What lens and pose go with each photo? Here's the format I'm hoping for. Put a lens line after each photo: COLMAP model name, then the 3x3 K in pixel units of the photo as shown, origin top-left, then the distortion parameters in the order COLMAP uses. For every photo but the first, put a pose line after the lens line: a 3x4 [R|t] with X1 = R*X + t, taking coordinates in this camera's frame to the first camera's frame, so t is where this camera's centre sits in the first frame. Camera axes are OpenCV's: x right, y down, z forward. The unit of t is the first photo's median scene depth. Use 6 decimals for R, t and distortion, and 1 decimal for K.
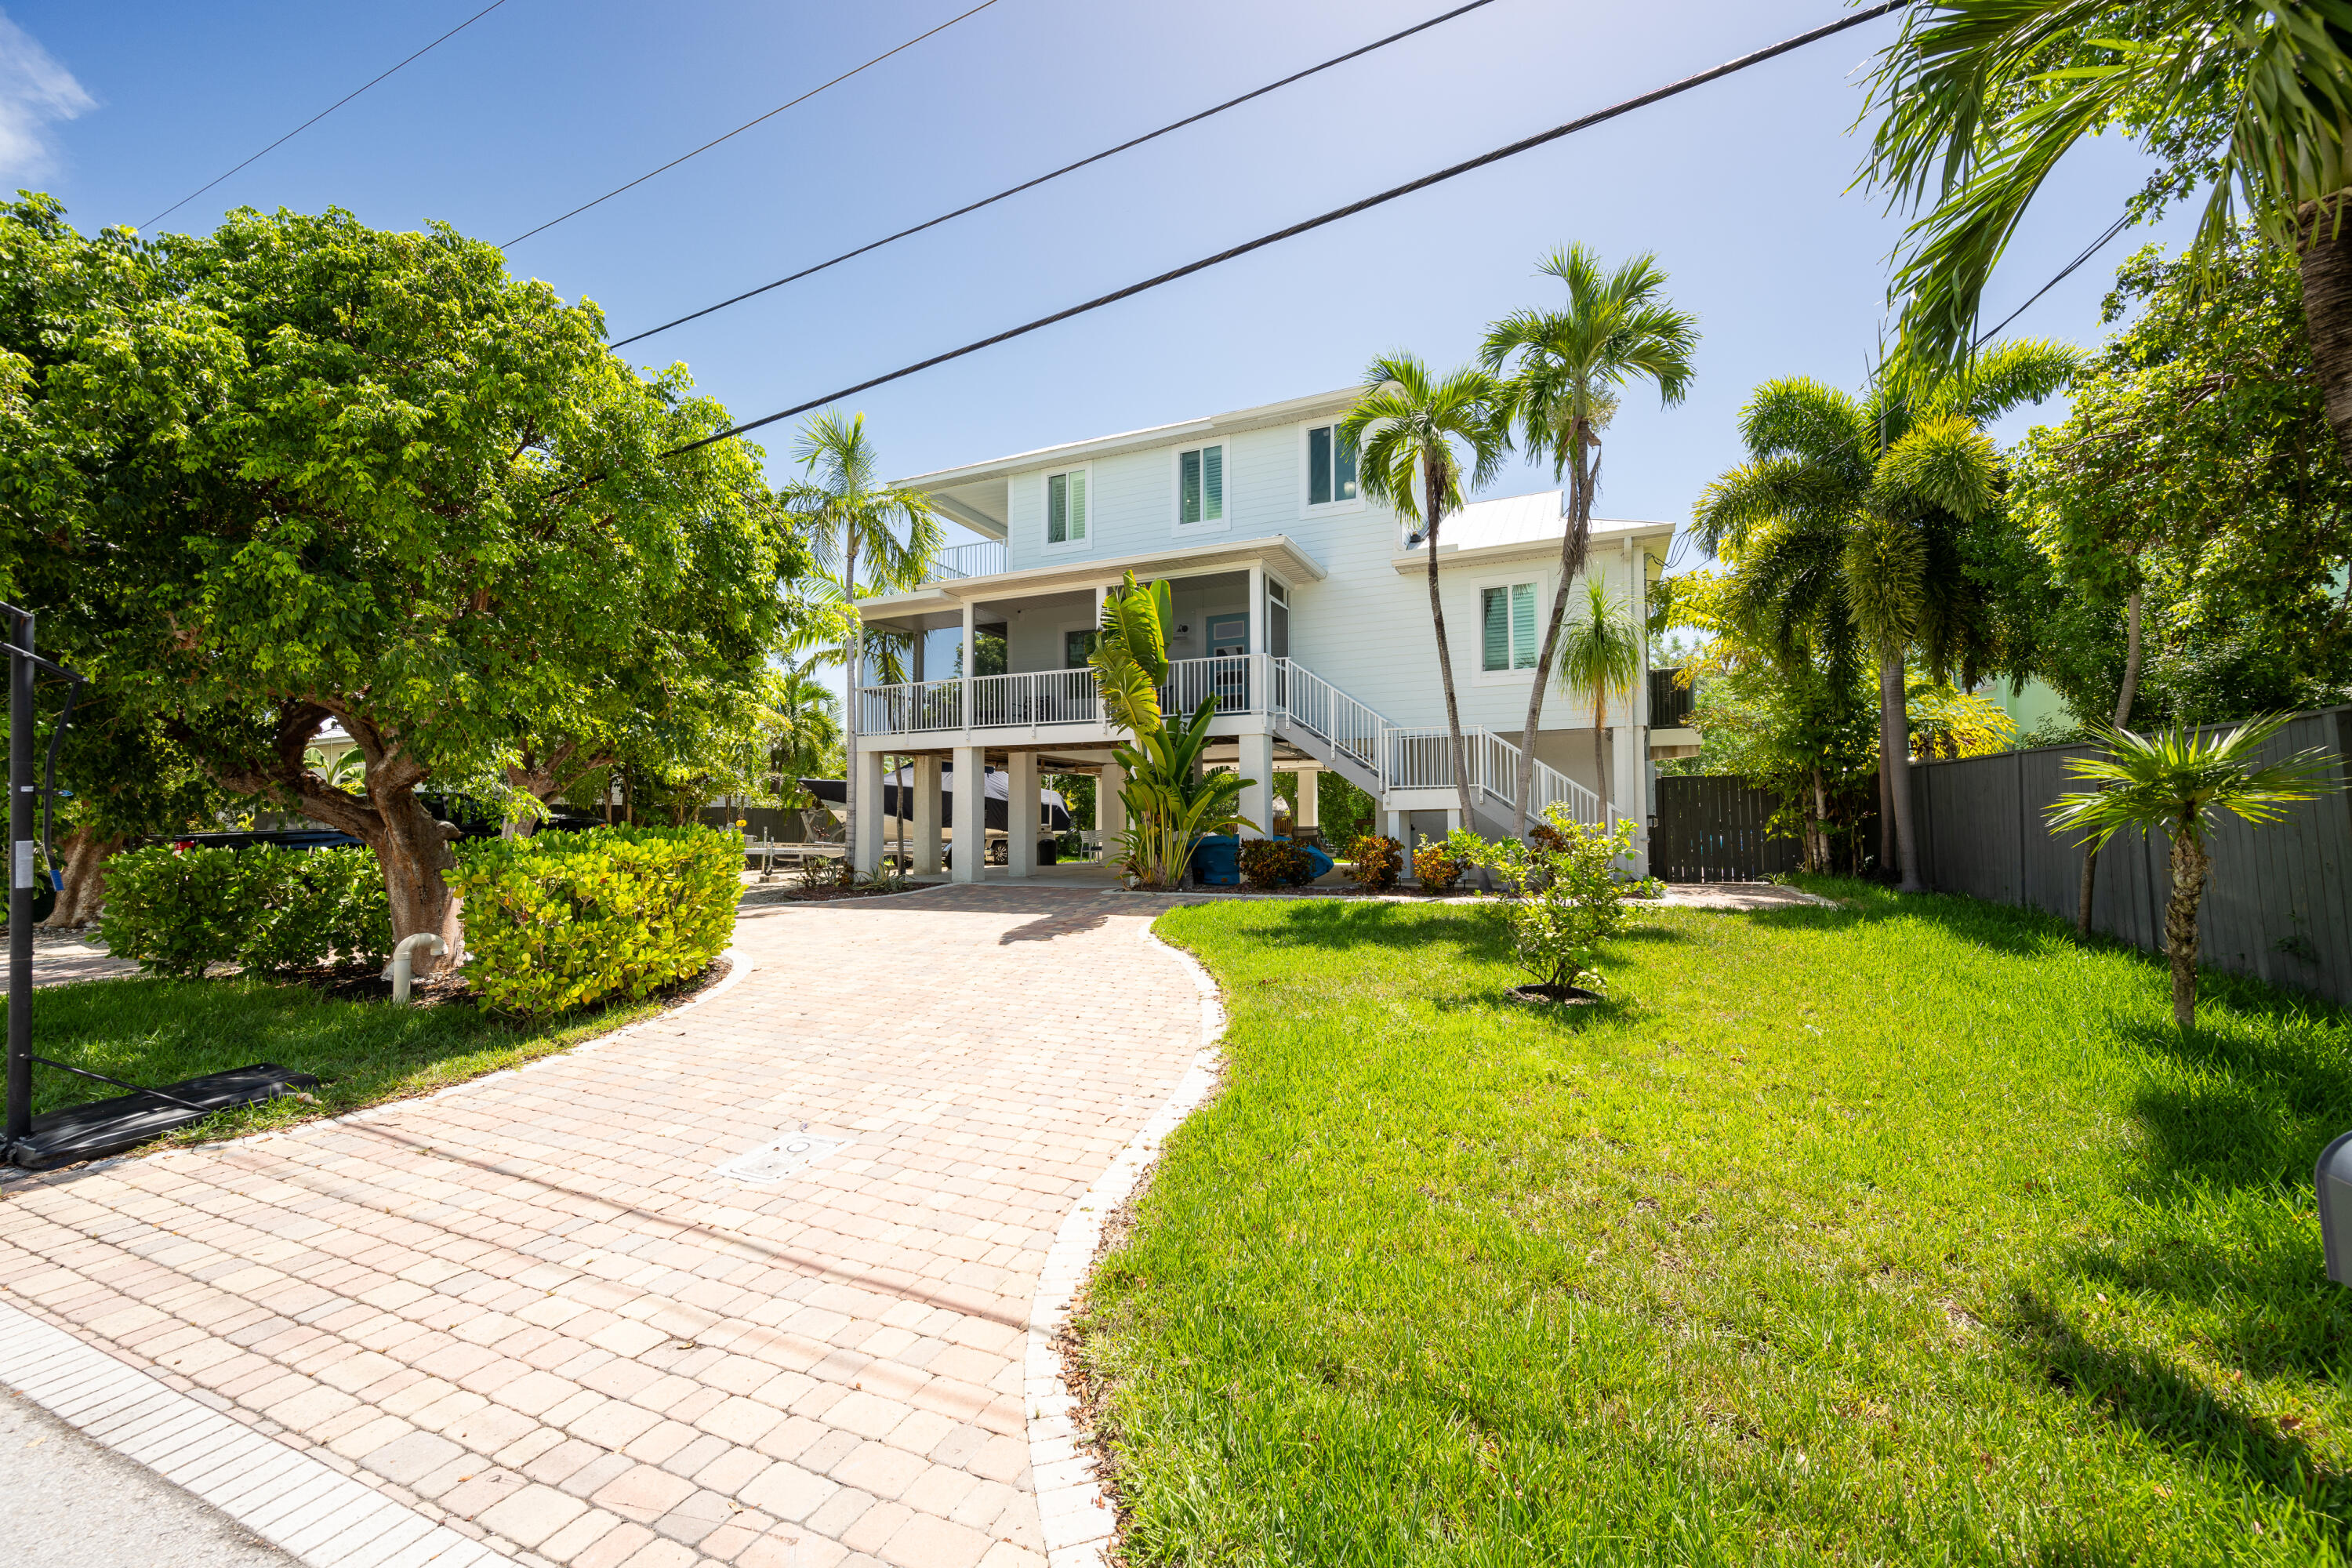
lens RADIAL K [[919.4, 0, 1171.9], [0, 919.4, 809.0], [0, 0, 1]] dist [-0.002969, -0.000385]
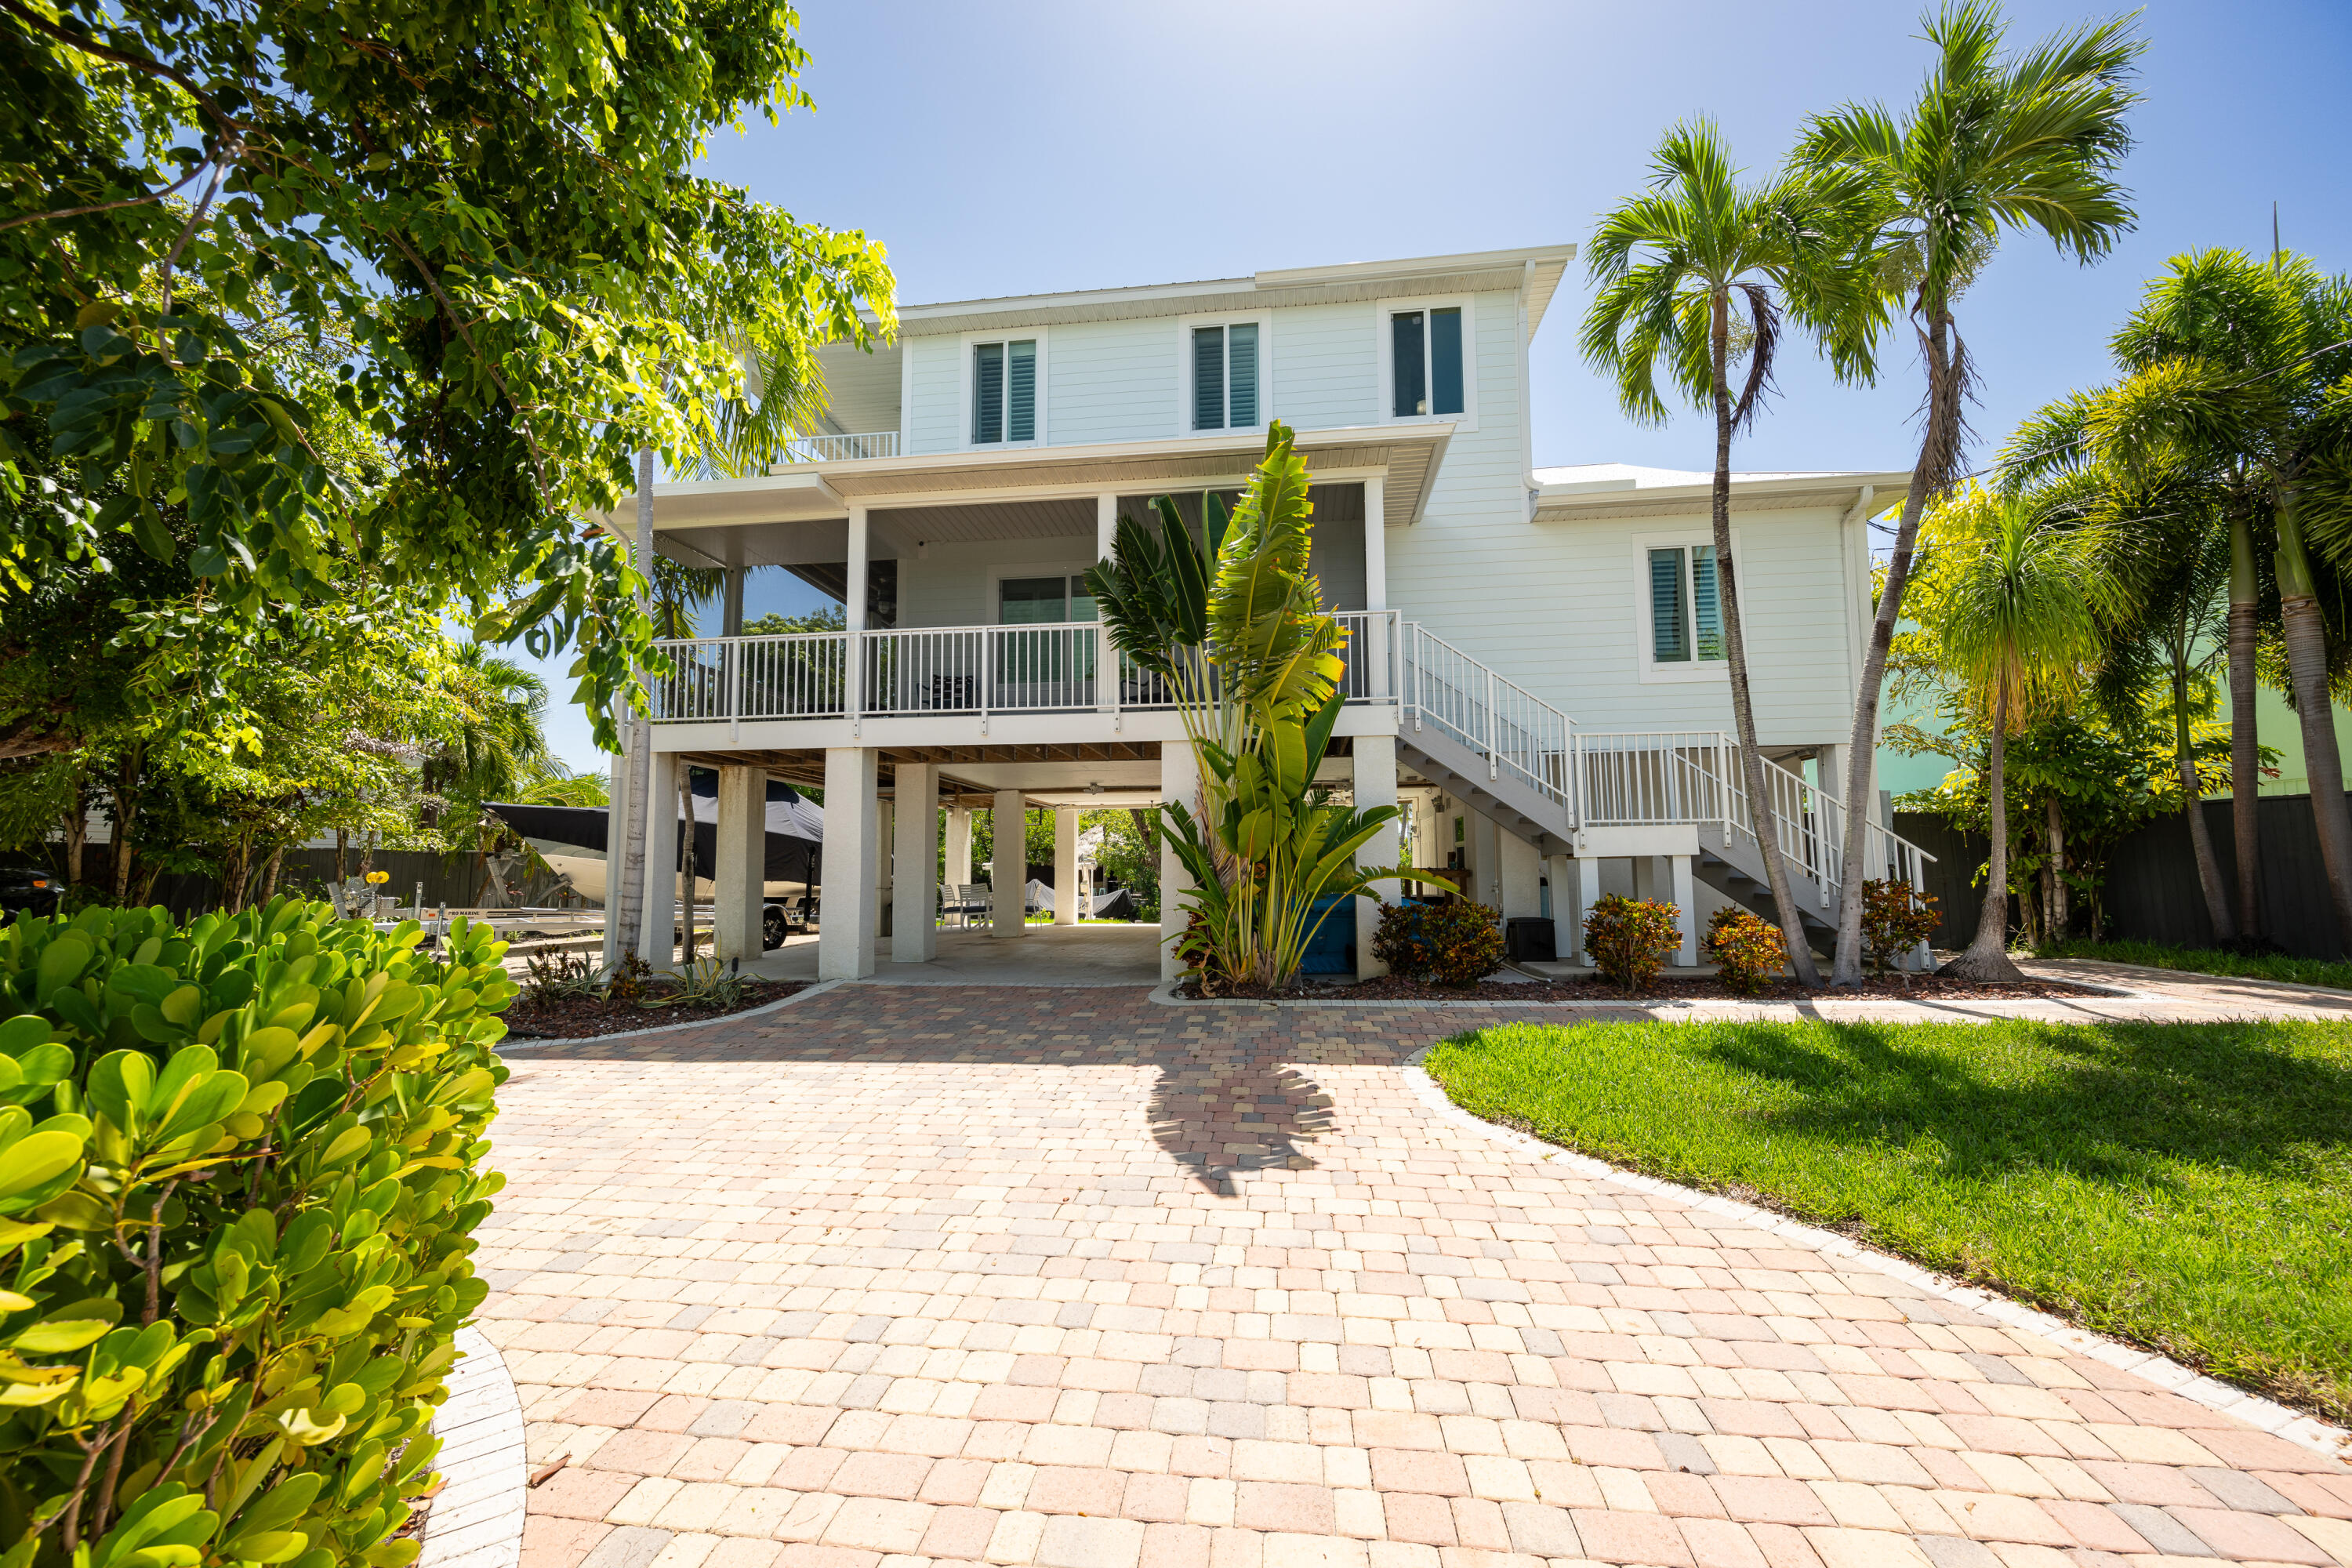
lens RADIAL K [[919.4, 0, 1171.9], [0, 919.4, 809.0], [0, 0, 1]] dist [-0.002969, -0.000385]
pose [[0.955930, 0.017837, 0.293051, -0.199076], [-0.003058, 0.998704, -0.050812, 0.001522], [-0.293577, 0.047677, 0.954746, 0.378928]]
